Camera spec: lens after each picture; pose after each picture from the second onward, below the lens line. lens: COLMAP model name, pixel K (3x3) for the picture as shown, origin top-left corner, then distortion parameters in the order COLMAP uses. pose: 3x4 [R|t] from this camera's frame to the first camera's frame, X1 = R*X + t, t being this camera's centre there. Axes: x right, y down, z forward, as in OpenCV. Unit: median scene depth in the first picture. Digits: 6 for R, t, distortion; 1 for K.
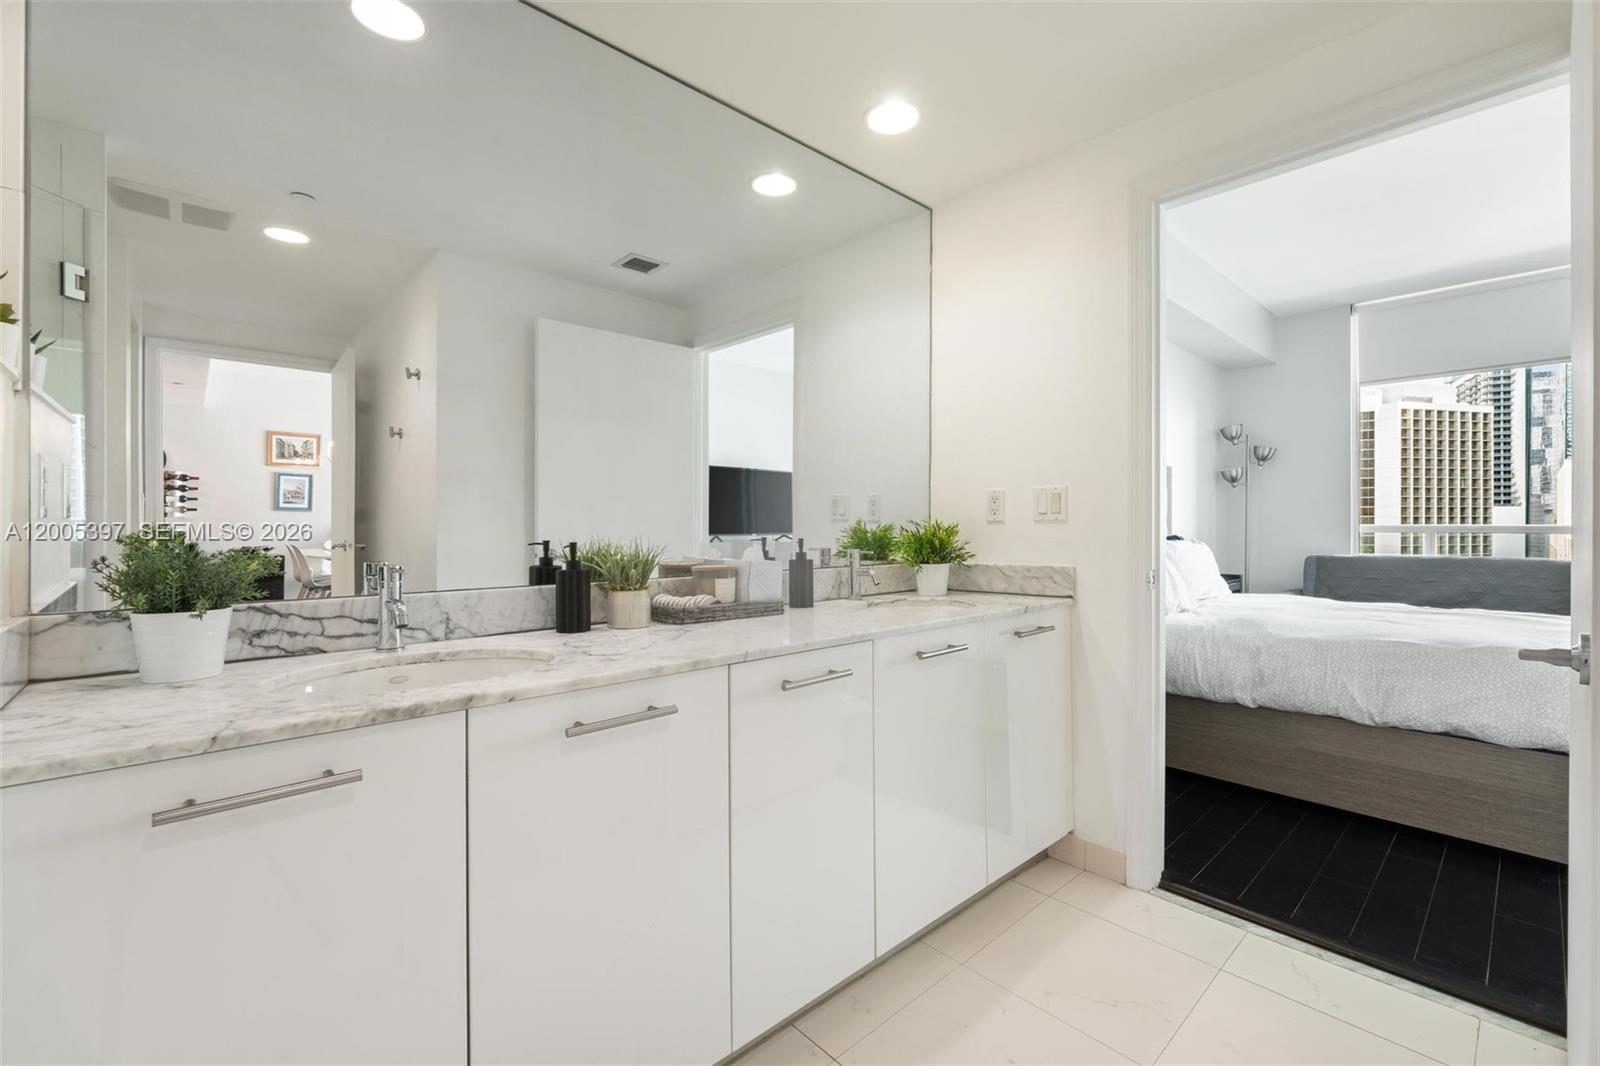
lens RADIAL K [[677.6, 0, 811.9], [0, 677.6, 528.1], [0, 0, 1]] dist [0.000060, -0.000152]
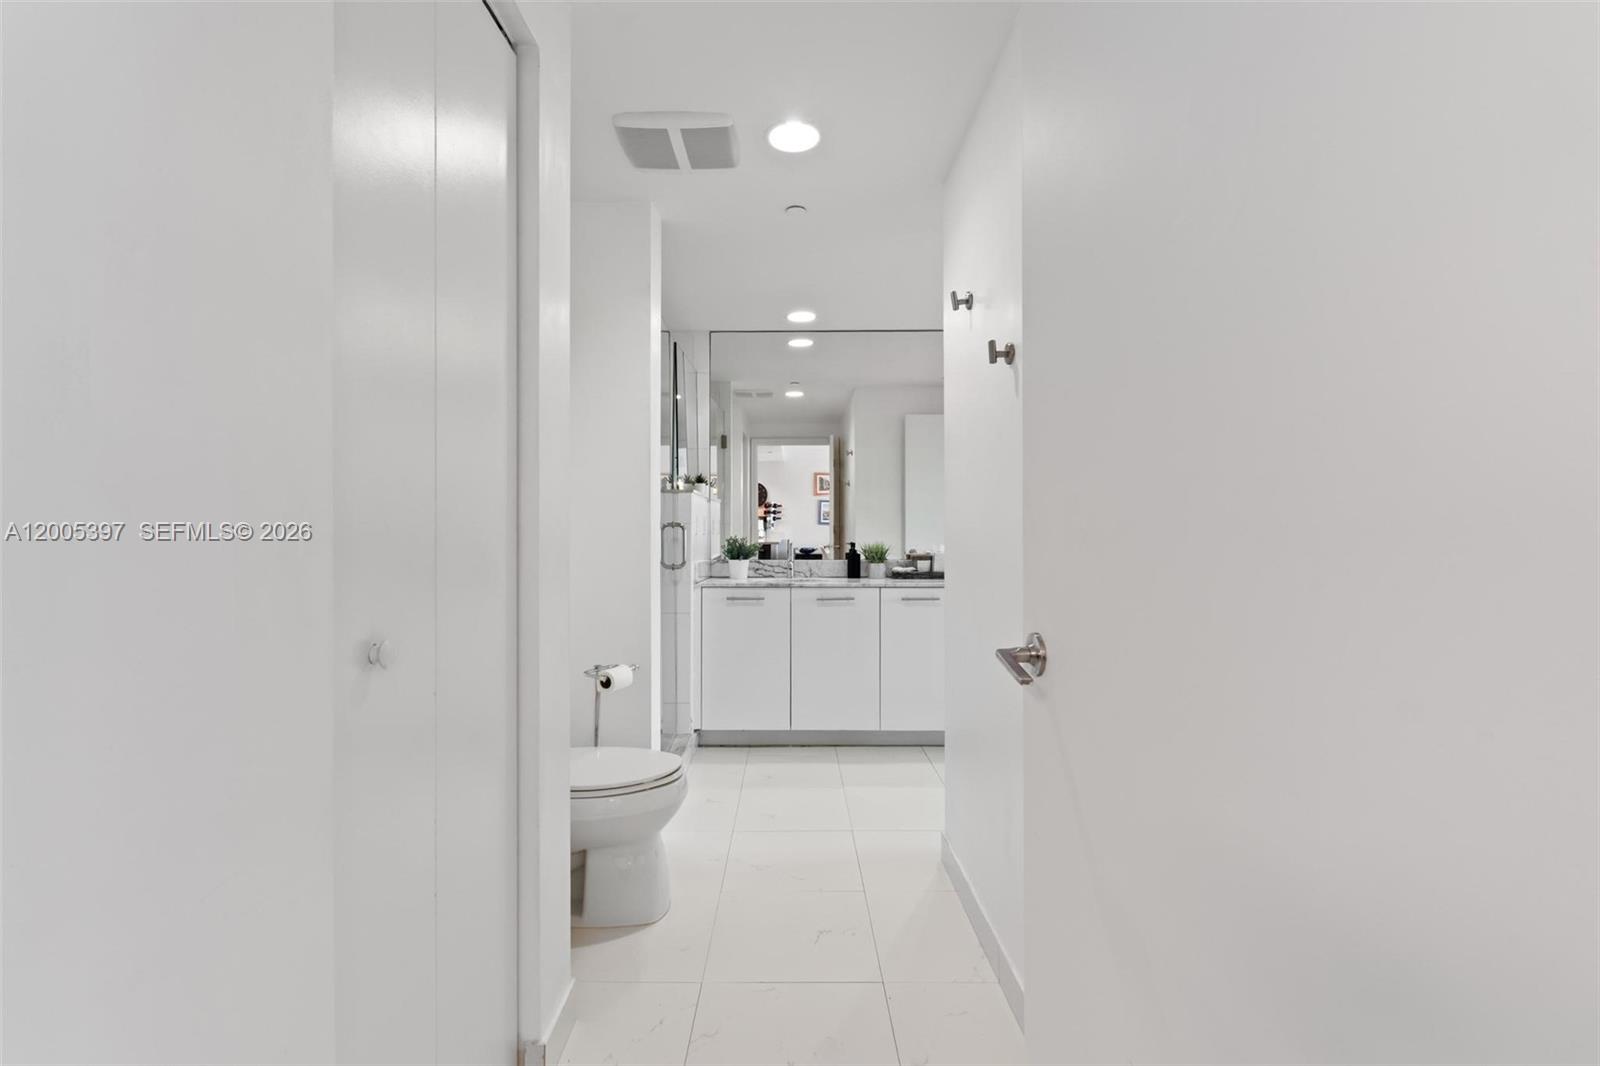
lens RADIAL K [[677.6, 0, 797.4], [0, 677.6, 531.8], [0, 0, 1]] dist [0.000060, -0.000152]
pose [[0.742622, -0.005344, -0.669689, 1.046275], [0.001454, 0.999979, -0.006368, -0.003028], [0.669709, 0.003755, 0.742614, -0.892995]]
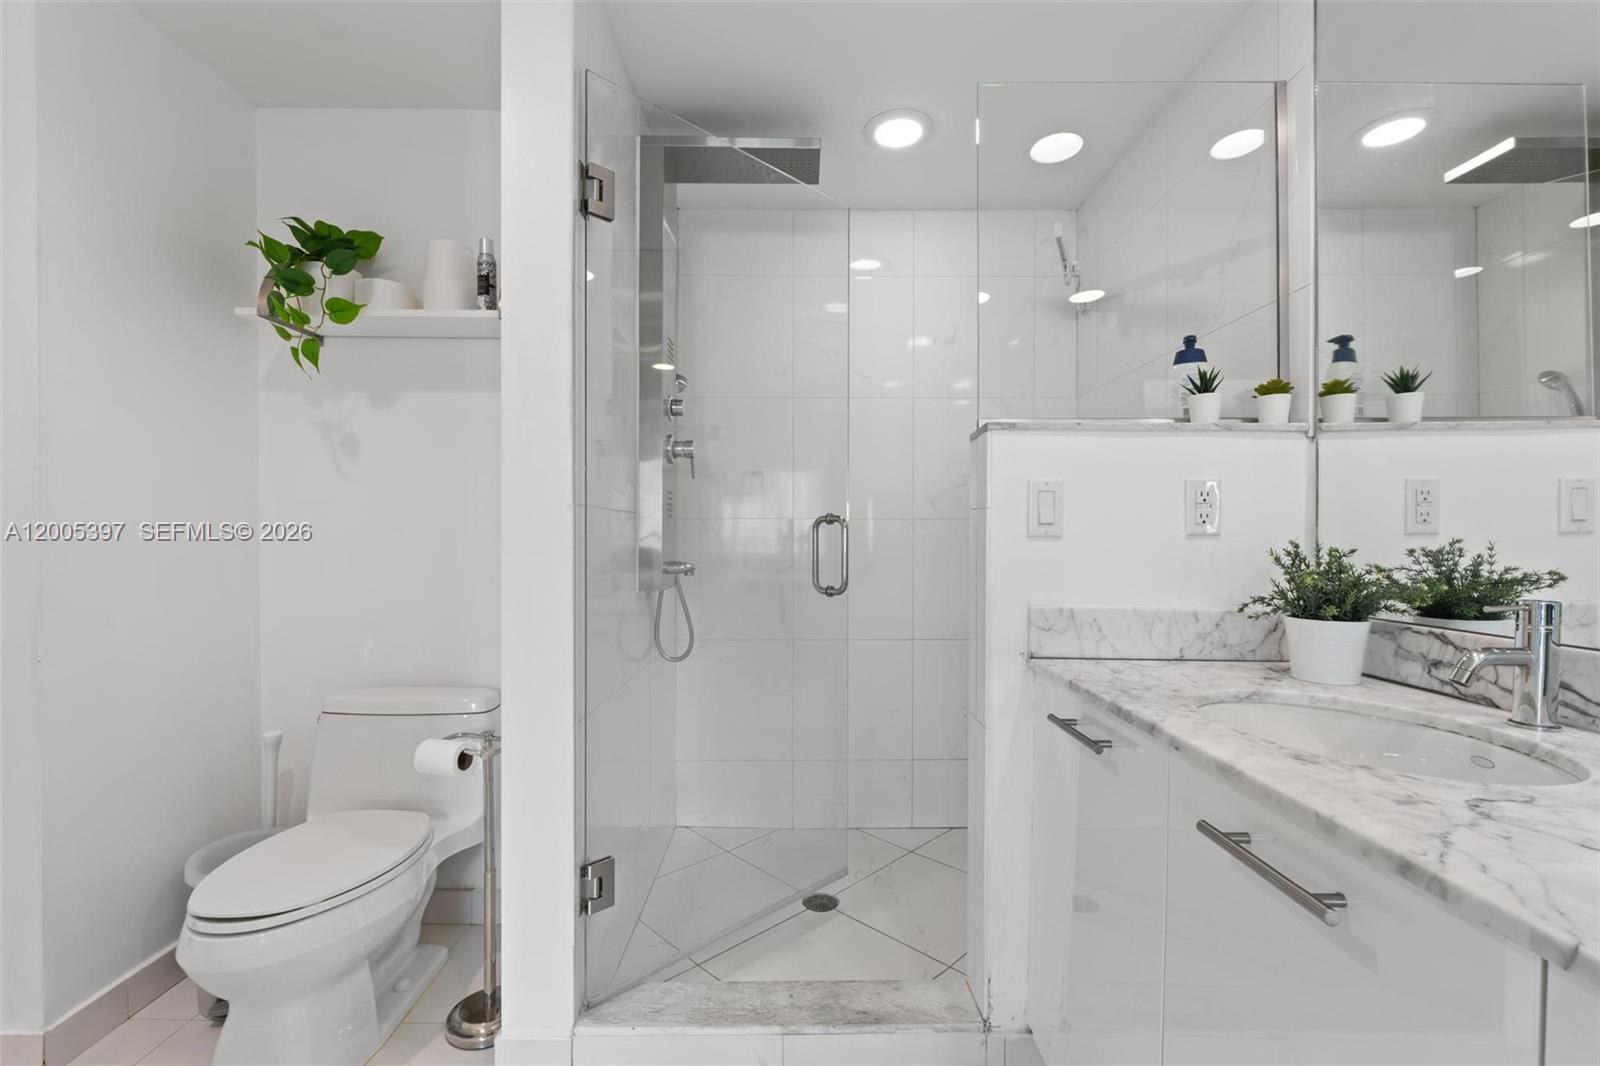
lens RADIAL K [[677.6, 0, 798.8], [0, 677.6, 537.8], [0, 0, 1]] dist [0.000060, -0.000152]
pose [[-0.671268, -0.003075, -0.741208, 0.269347], [-0.006407, 0.999978, 0.001654, -0.002710], [0.741187, 0.005859, -0.671273, 0.668949]]
